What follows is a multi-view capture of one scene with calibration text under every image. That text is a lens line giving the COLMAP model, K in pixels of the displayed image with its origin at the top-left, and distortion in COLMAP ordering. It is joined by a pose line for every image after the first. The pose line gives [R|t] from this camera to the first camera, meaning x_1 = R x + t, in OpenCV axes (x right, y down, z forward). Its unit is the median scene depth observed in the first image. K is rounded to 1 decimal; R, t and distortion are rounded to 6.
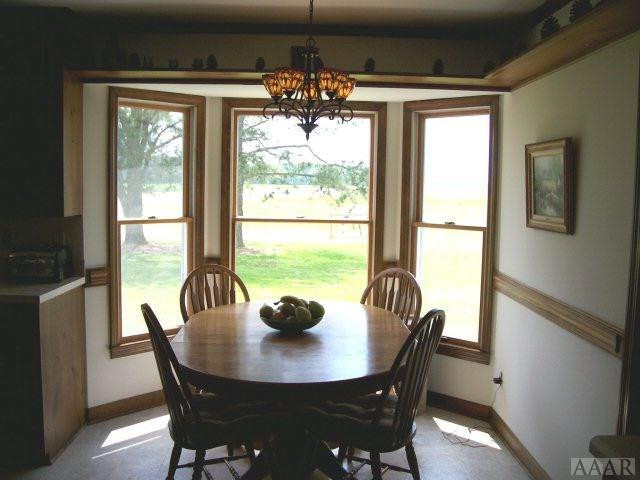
lens RADIAL K [[628.9, 0, 320.0], [0, 628.9, 240.0], [0, 0, 1]] dist [-0.184874, 0.183376]
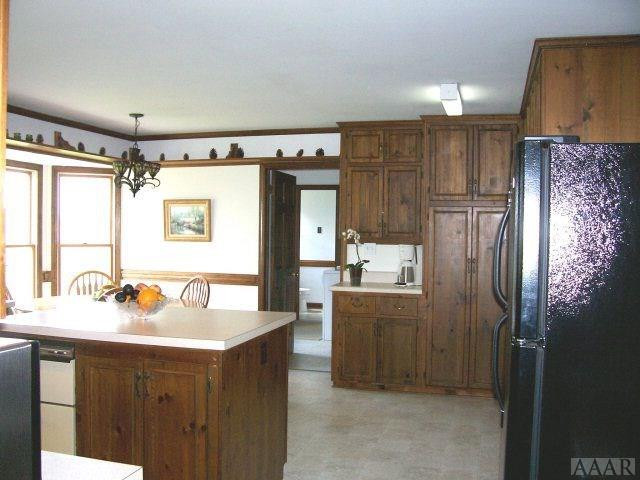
lens RADIAL K [[628.9, 0, 320.0], [0, 628.9, 240.0], [0, 0, 1]] dist [-0.184874, 0.183376]
pose [[0.248753, -0.042472, 0.967635, -1.423706], [0.076347, 0.996789, 0.024125, -0.032798], [-0.965553, 0.067875, 0.251197, 0.010281]]
